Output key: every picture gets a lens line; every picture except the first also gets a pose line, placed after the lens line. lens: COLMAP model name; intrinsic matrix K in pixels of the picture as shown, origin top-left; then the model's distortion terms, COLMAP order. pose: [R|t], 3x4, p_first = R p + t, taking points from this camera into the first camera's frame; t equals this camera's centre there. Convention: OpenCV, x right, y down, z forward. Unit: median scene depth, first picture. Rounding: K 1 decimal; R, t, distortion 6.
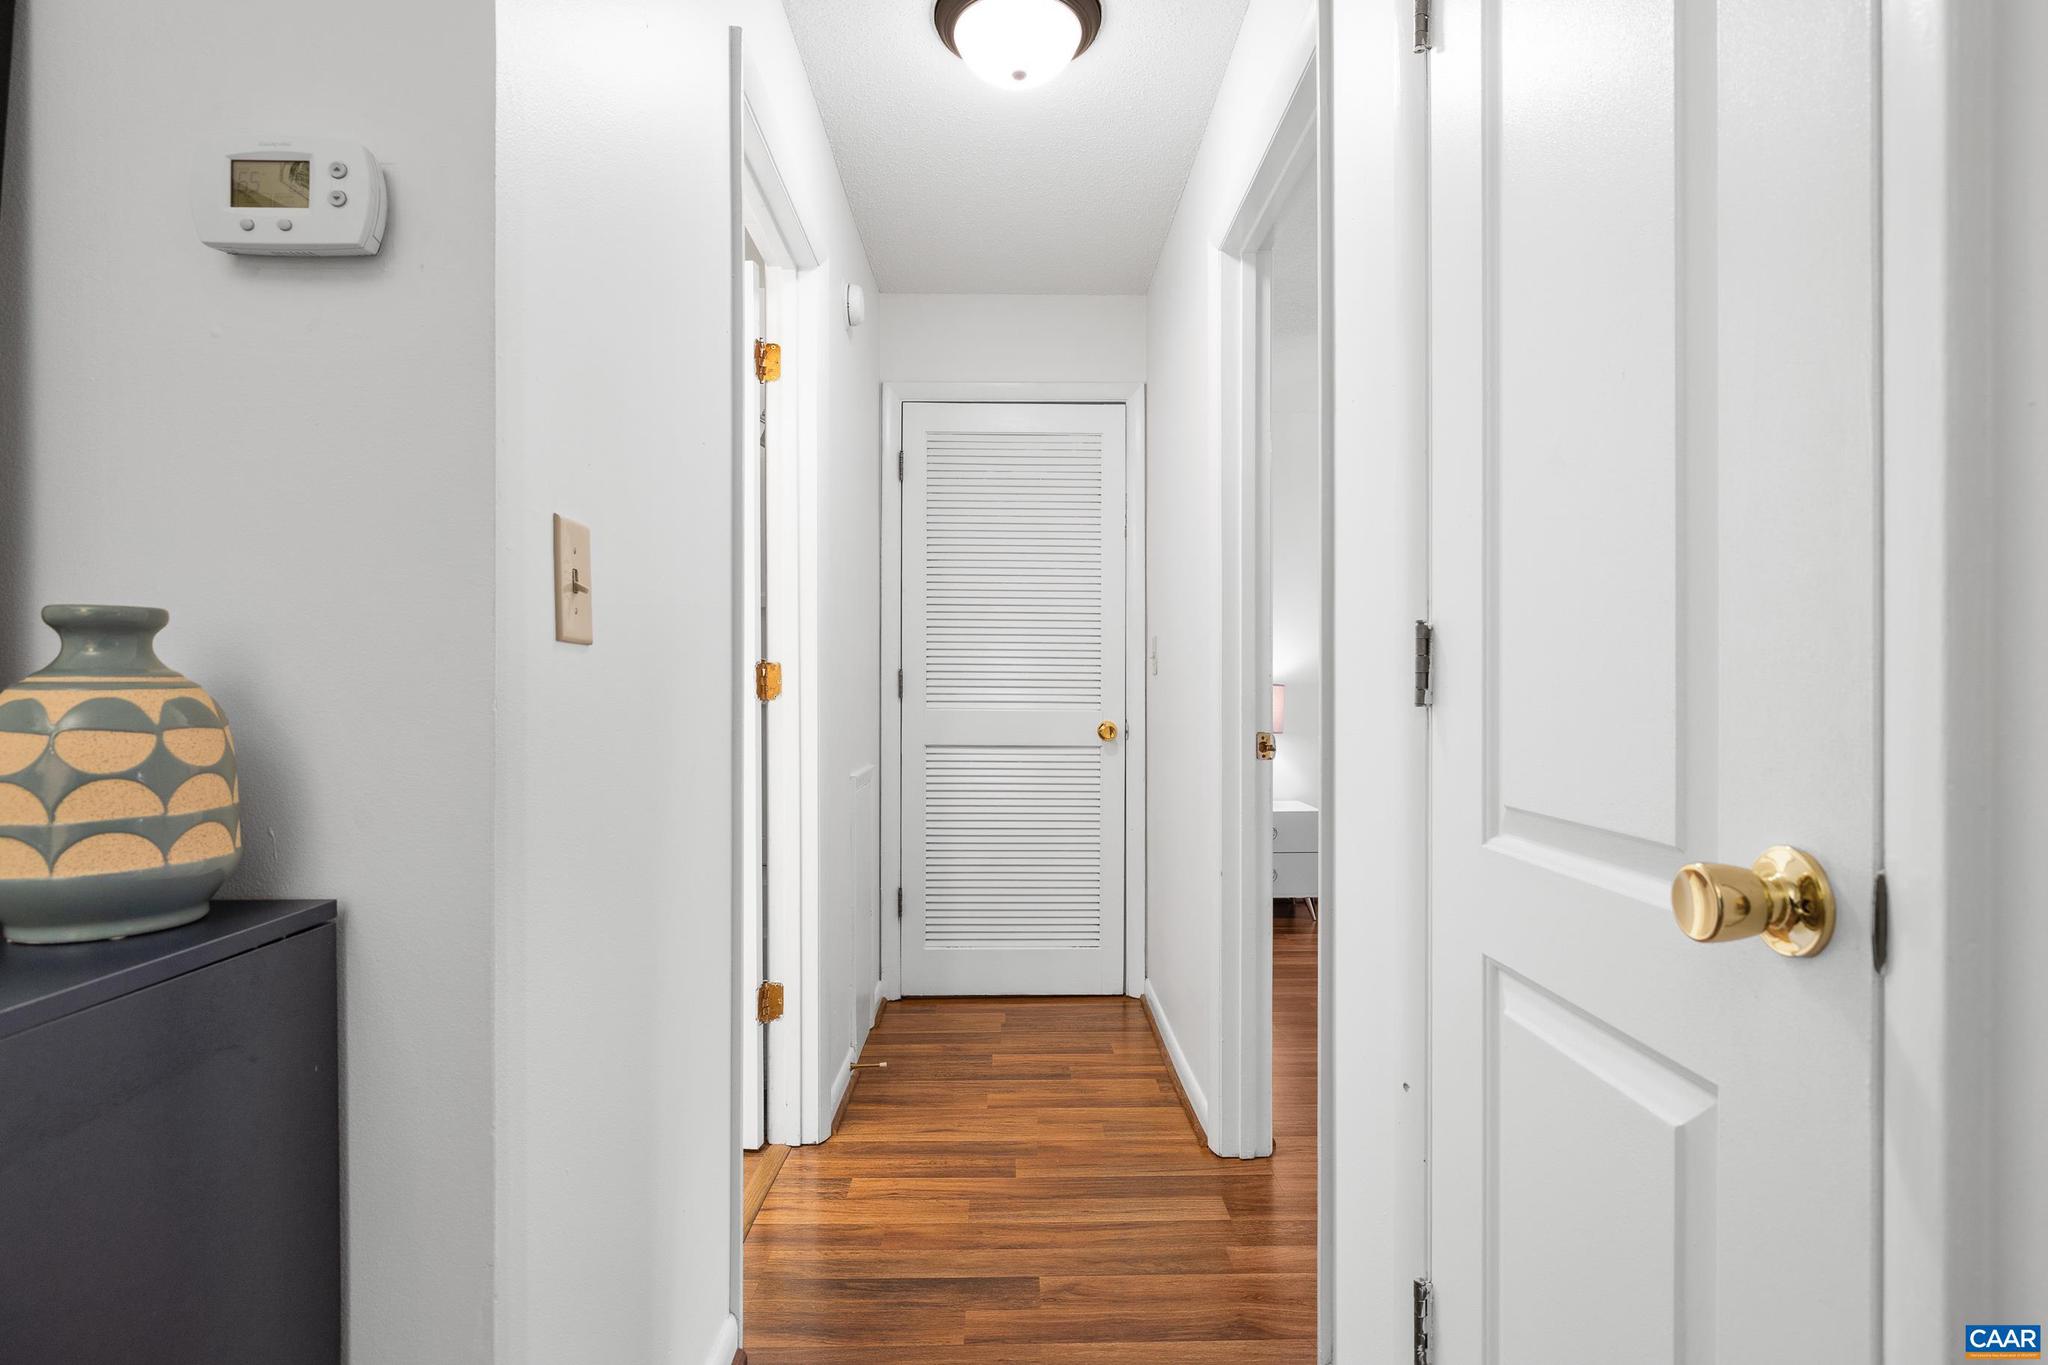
lens RADIAL K [[1038.9, 0, 1031.1], [0, 1038.9, 684.5], [0, 0, 1]] dist [0.000645, 0.000068]
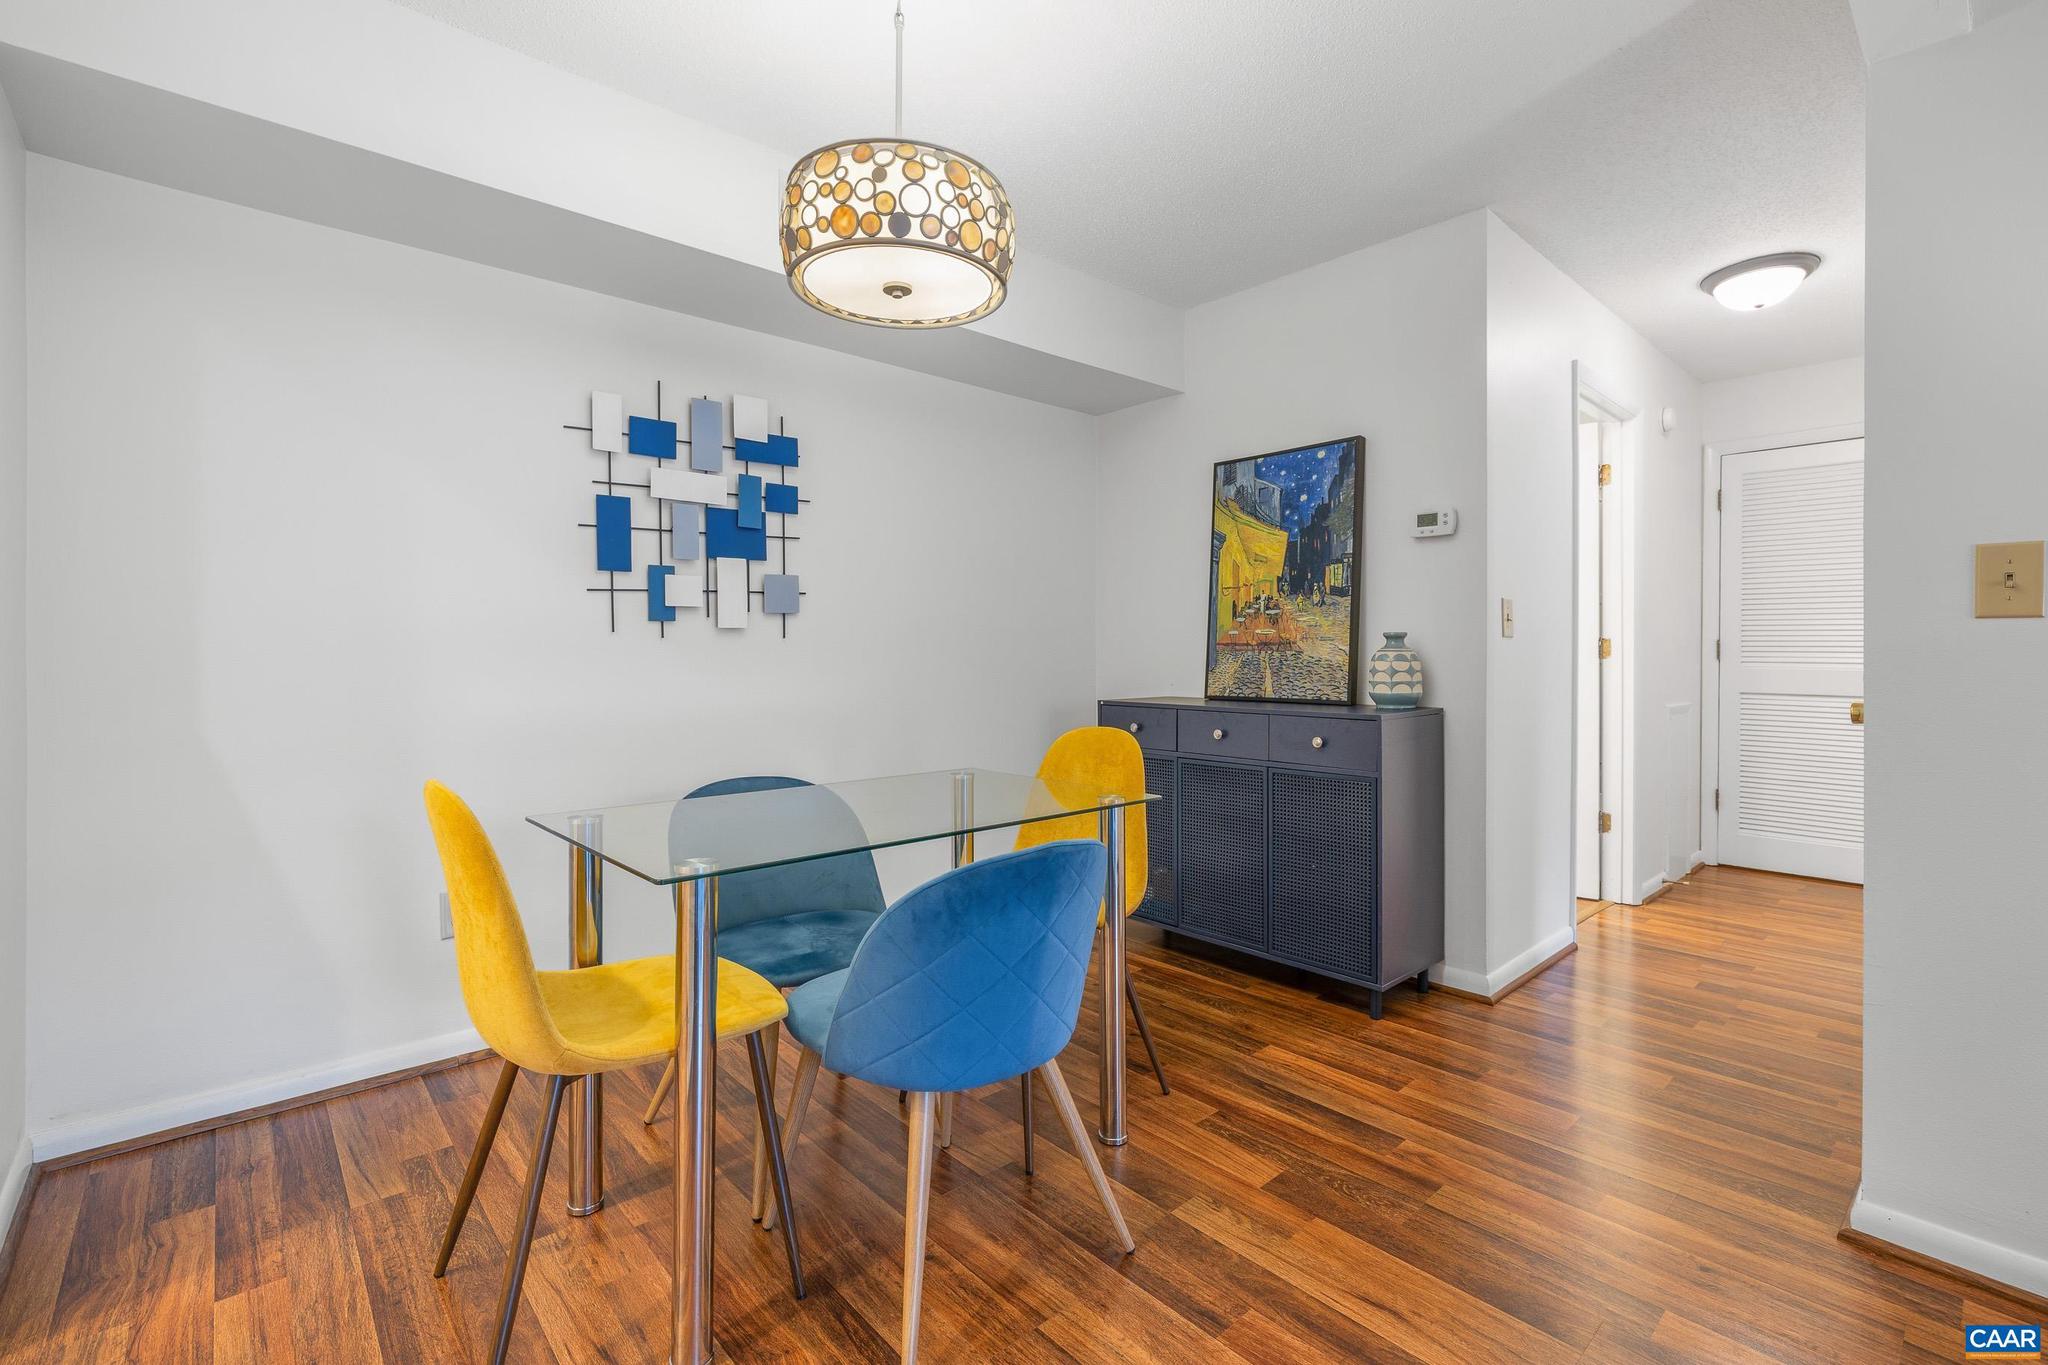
lens RADIAL K [[906.6, 0, 1028.2], [0, 906.6, 662.9], [0, 0, 1]] dist [-0.001906, -0.000215]
pose [[0.650990, 0.006503, -0.759059, 0.833510], [0.003393, 0.999928, 0.011476, 0.001827], [0.759079, -0.010047, 0.650921, -2.250938]]
